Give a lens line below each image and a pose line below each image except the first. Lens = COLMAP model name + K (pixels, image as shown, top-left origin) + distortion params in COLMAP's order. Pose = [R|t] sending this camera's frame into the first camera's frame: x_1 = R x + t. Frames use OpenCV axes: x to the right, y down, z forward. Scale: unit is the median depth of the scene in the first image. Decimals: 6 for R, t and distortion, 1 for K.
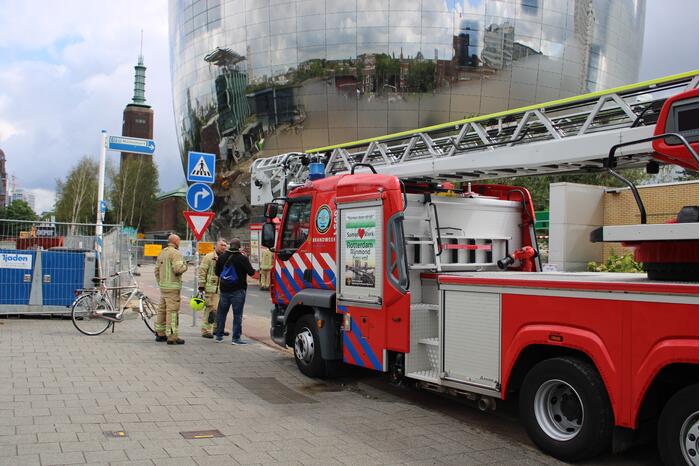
lens RADIAL K [[1096.9, 0, 350.0], [0, 1096.9, 233.0], [0, 0, 1]] dist [-0.004483, -0.032358]
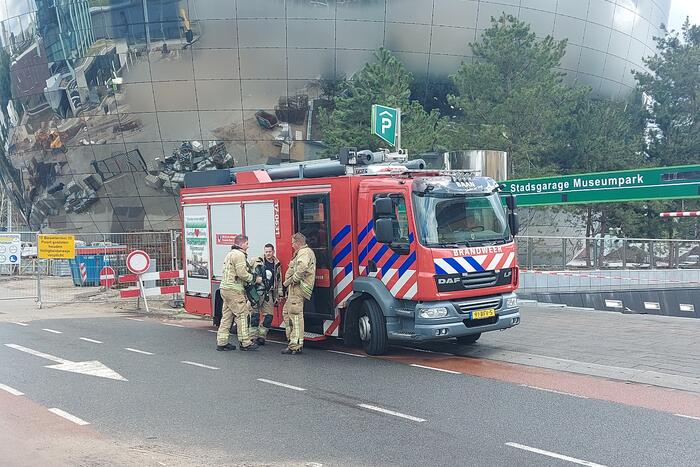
lens RADIAL K [[826.1, 0, 367.3], [0, 826.1, 233.2], [0, 0, 1]] dist [0.157624, -0.036207]
pose [[0.975620, -0.012445, 0.219115, -0.046849], [0.012223, 0.999922, 0.002366, 0.007275], [-0.219128, 0.000370, 0.975696, 0.491496]]
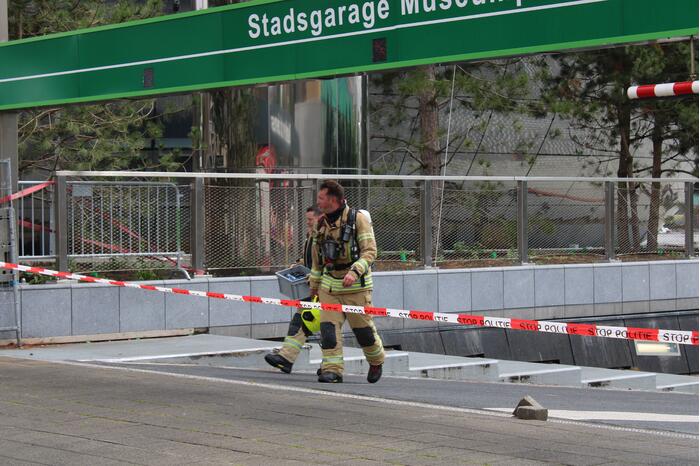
lens RADIAL K [[1667.0, 0, 350.0], [0, 1667.0, 233.0], [0, 0, 1]] dist [0.080806, 0.092579]
pose [[0.971212, -0.031988, 0.236061, 0.000107], [0.024553, 0.999107, 0.034371, 0.009102], [-0.236950, -0.027586, 0.971130, 0.540741]]
